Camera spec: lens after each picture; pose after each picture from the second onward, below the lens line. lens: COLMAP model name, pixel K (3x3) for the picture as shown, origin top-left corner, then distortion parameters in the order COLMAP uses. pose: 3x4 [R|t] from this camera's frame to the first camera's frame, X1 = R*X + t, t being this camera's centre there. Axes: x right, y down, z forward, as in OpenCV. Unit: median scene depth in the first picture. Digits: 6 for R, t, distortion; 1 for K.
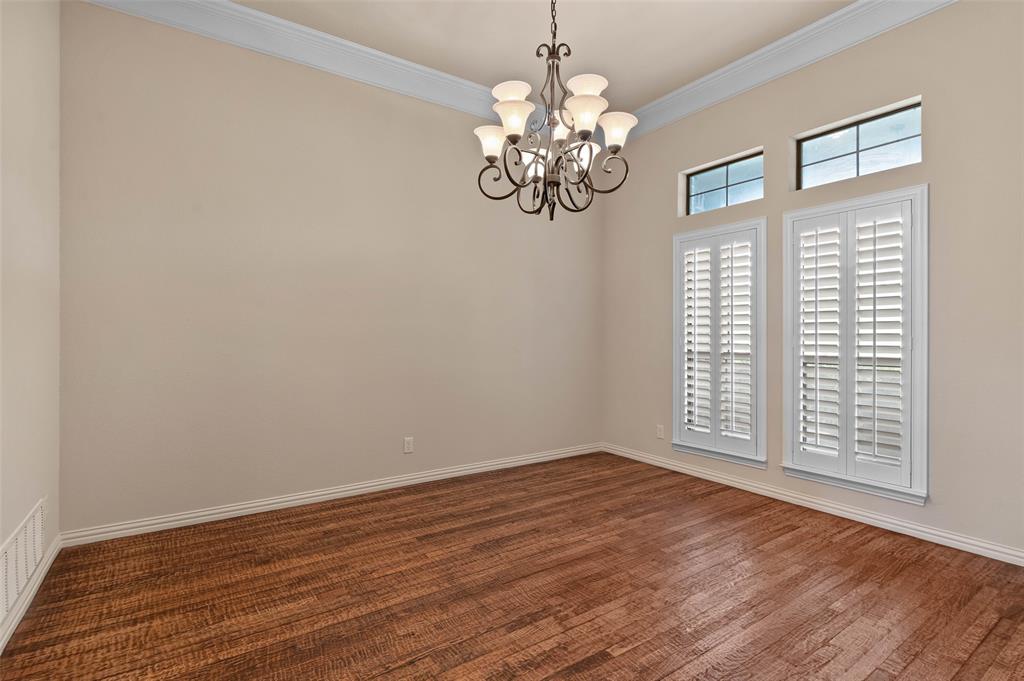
lens RADIAL K [[495.4, 0, 511.9], [0, 495.4, 336.1], [0, 0, 1]] dist [-0.003887, -0.001629]
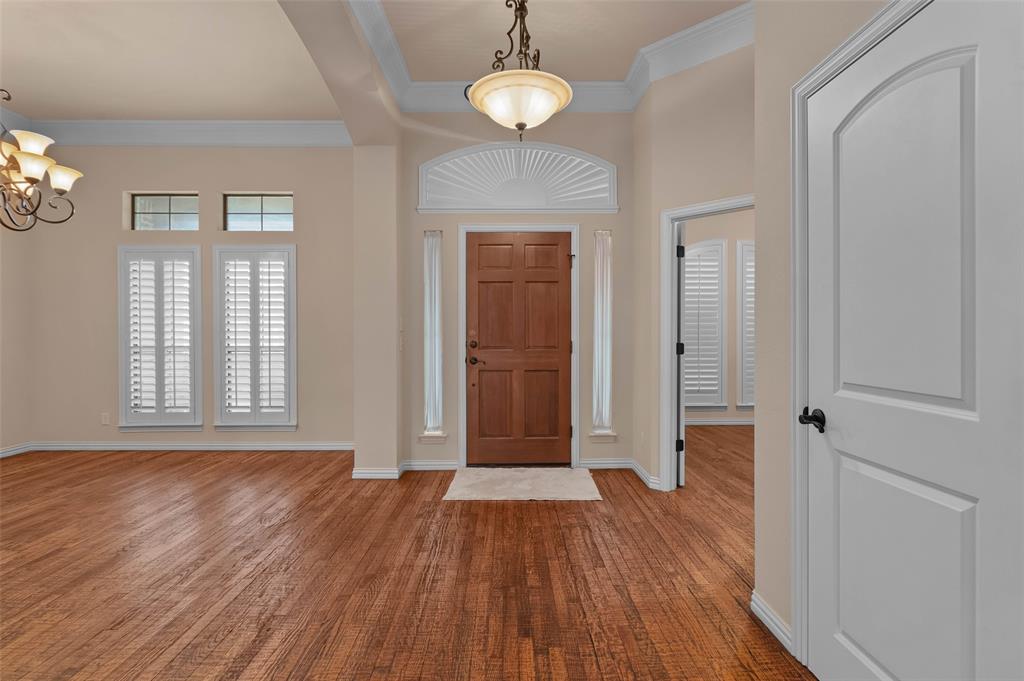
lens RADIAL K [[525.9, 0, 543.2], [0, 525.9, 337.4], [0, 0, 1]] dist [-0.001815, -0.000886]
pose [[0.550580, -0.009119, 0.834732, -0.178657], [0.002707, 0.999955, 0.009138, 0.001999], [-0.834778, -0.002772, 0.550580, -0.593186]]
